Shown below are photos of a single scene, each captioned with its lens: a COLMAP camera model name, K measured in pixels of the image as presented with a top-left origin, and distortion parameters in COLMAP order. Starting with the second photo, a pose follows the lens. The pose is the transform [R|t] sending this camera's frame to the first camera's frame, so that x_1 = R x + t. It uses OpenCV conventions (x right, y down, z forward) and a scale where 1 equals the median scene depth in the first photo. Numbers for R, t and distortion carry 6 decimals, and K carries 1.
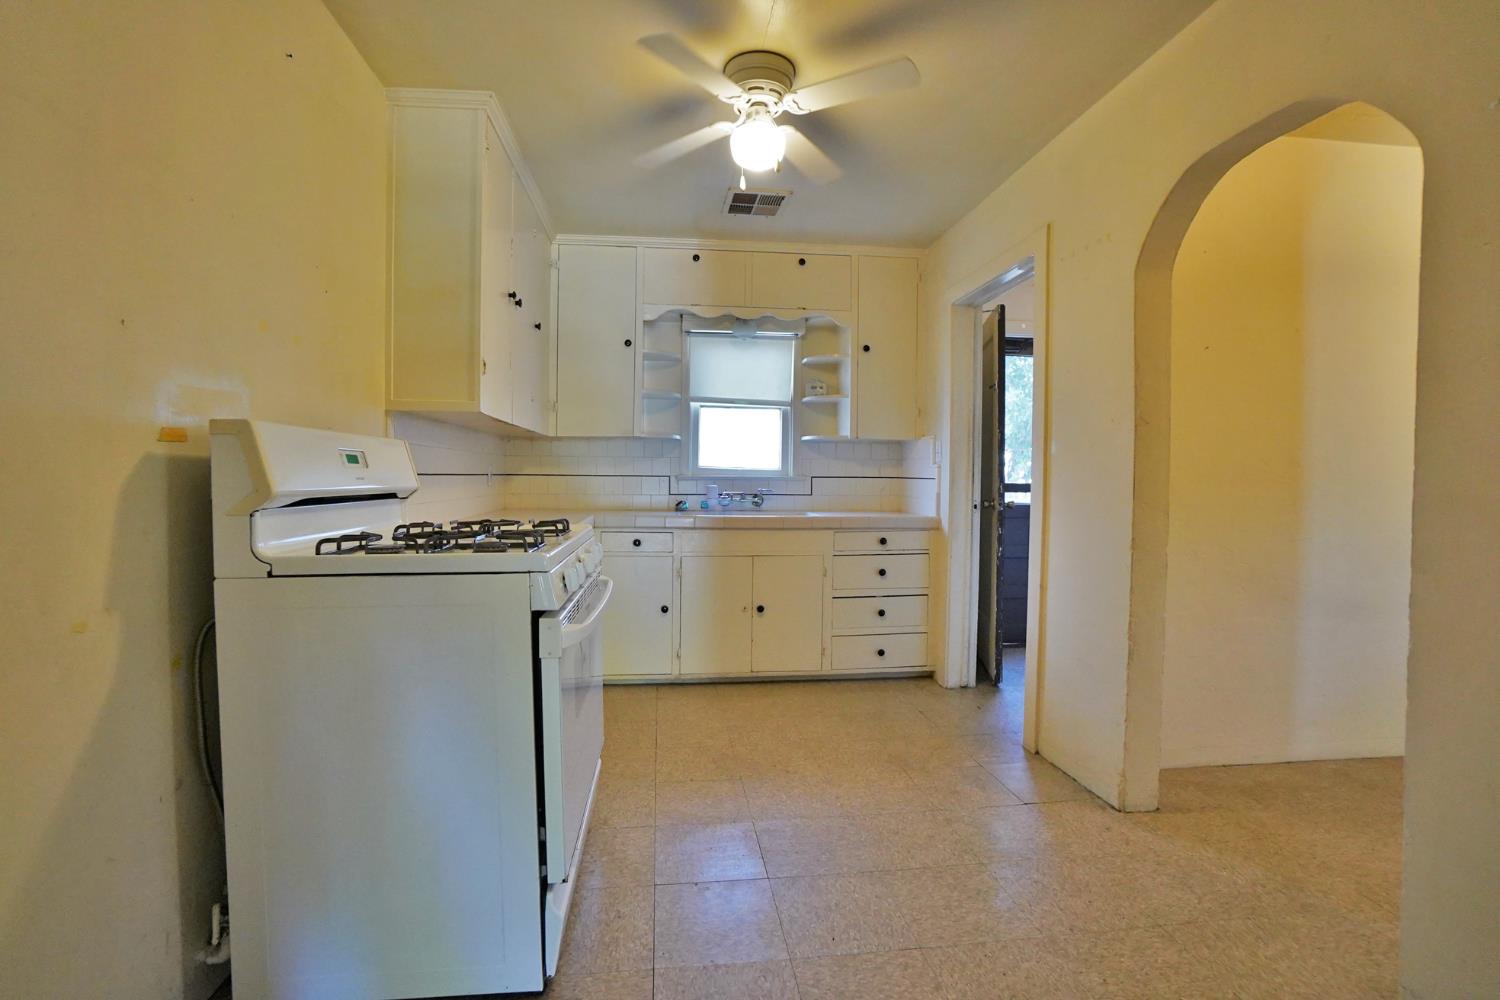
lens RADIAL K [[661.9, 0, 733.2], [0, 661.9, 490.3], [0, 0, 1]] dist [-0.062881, 0.022726]
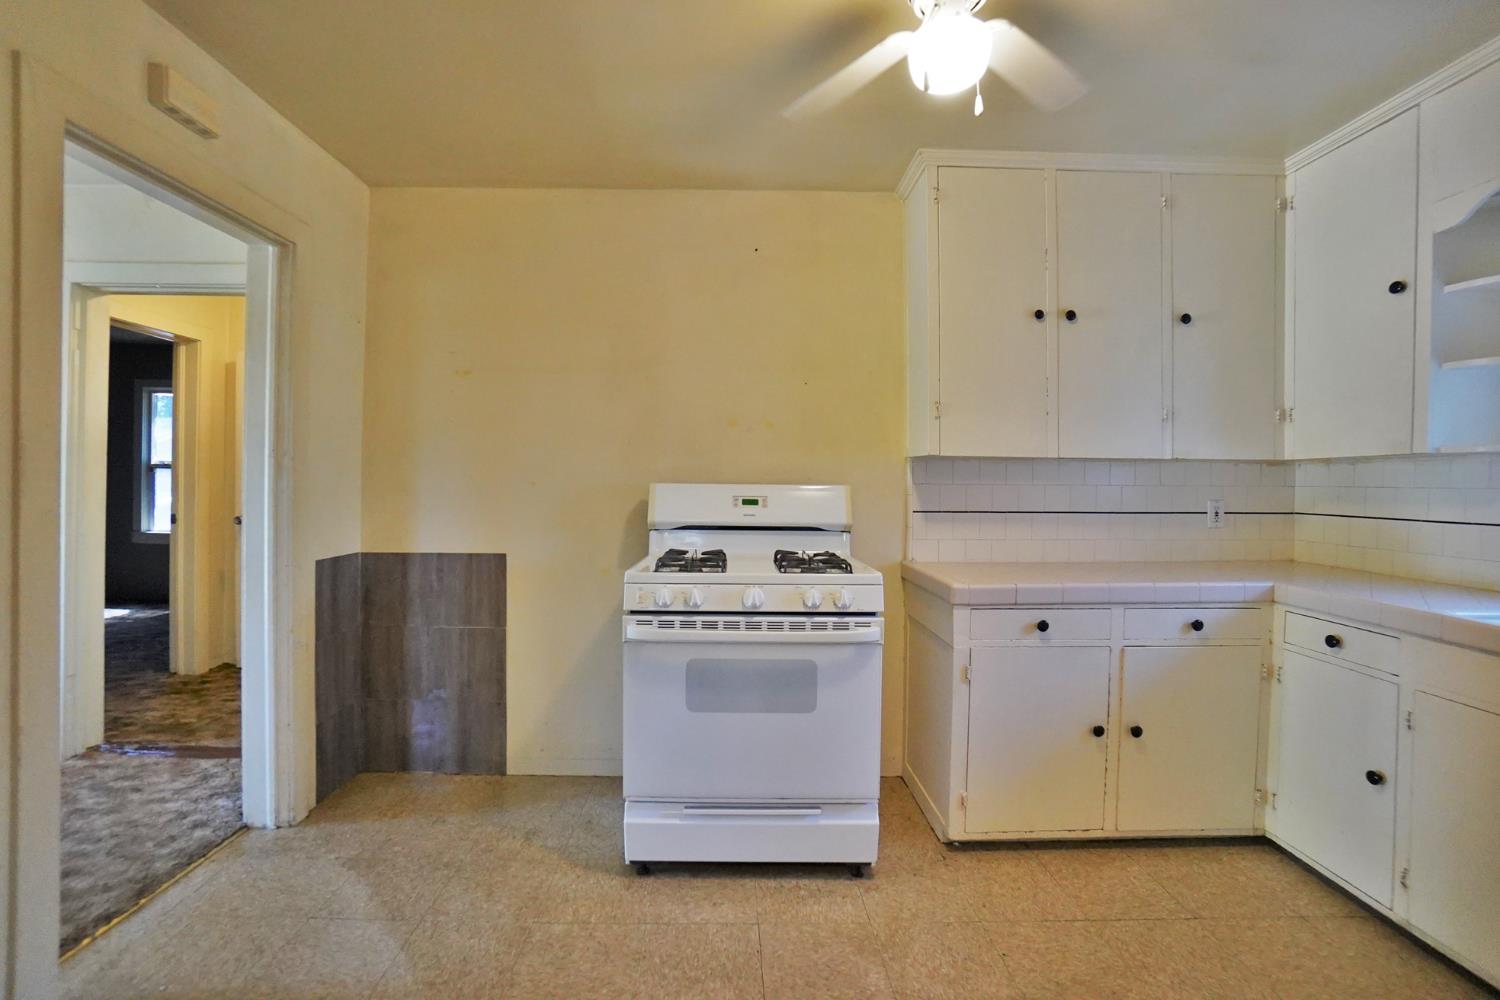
lens RADIAL K [[661.9, 0, 733.2], [0, 661.9, 490.3], [0, 0, 1]] dist [-0.062881, 0.022726]
pose [[-0.099806, 0.001929, -0.995005, 0.752066], [-0.032157, 0.999469, 0.005163, -0.062999], [0.994487, 0.032512, -0.099691, 0.861653]]
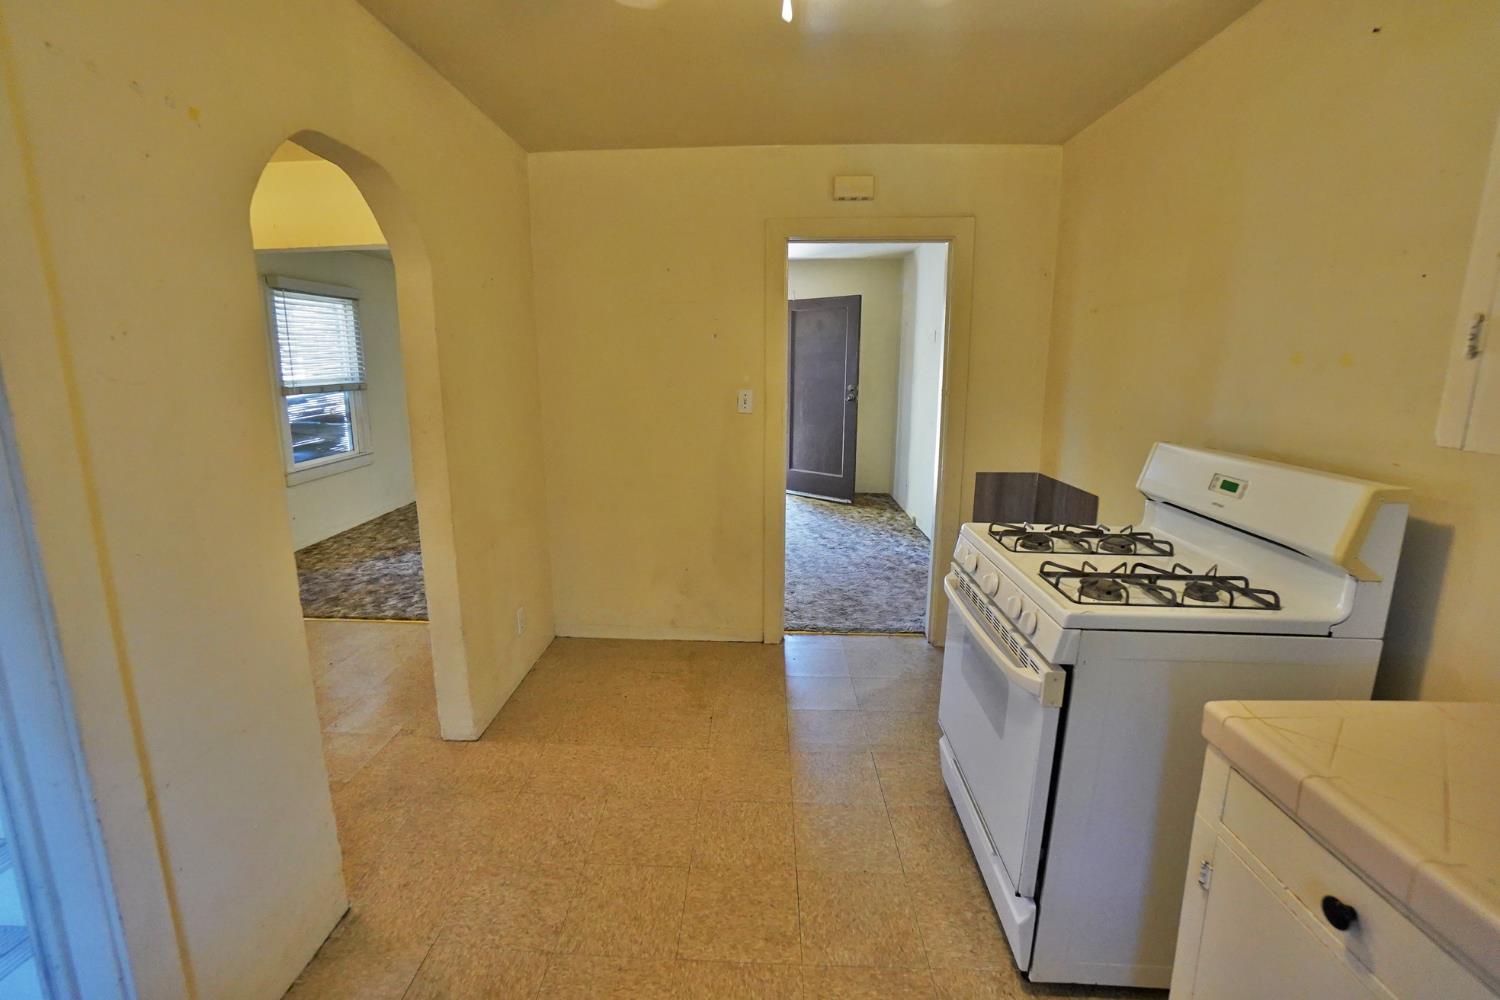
lens RADIAL K [[661.9, 0, 733.2], [0, 661.9, 490.3], [0, 0, 1]] dist [-0.062881, 0.022726]
pose [[-0.987772, -0.036226, 0.151637, 0.015675], [-0.003487, 0.977520, 0.210815, -0.193490], [-0.155865, 0.207709, -0.965693, 1.619182]]
